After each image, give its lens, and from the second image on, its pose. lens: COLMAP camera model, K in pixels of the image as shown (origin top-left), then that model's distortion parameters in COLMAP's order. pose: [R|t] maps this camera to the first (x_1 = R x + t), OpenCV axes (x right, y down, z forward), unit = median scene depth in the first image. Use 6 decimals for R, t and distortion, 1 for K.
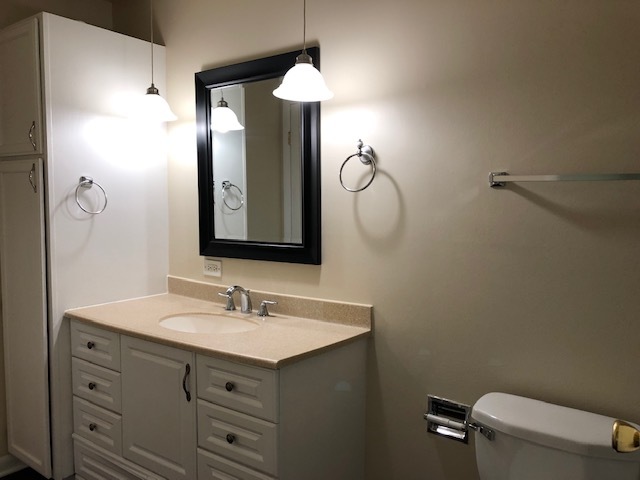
lens RADIAL K [[538.3, 0, 320.2], [0, 538.3, 231.3], [0, 0, 1]] dist [0.001198, 0.000154]
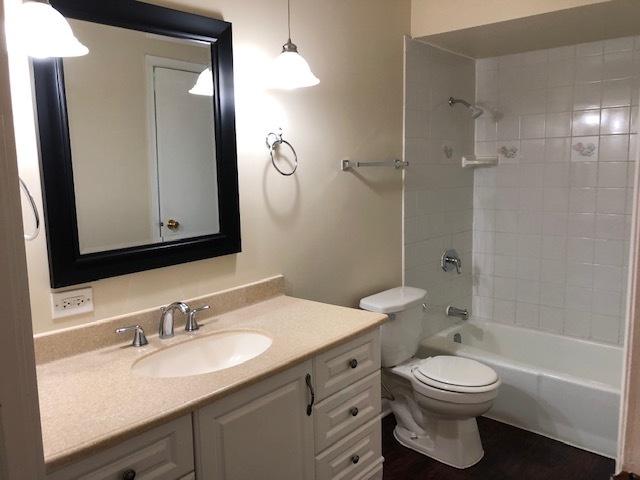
lens RADIAL K [[514.4, 0, 321.9], [0, 514.4, 239.9], [0, 0, 1]] dist [0.027316, 0.000287]
pose [[0.075910, -0.145965, 0.986373, -0.974406], [0.083775, 0.986663, 0.139561, -0.082746], [-0.993589, 0.072039, 0.087126, 0.824080]]
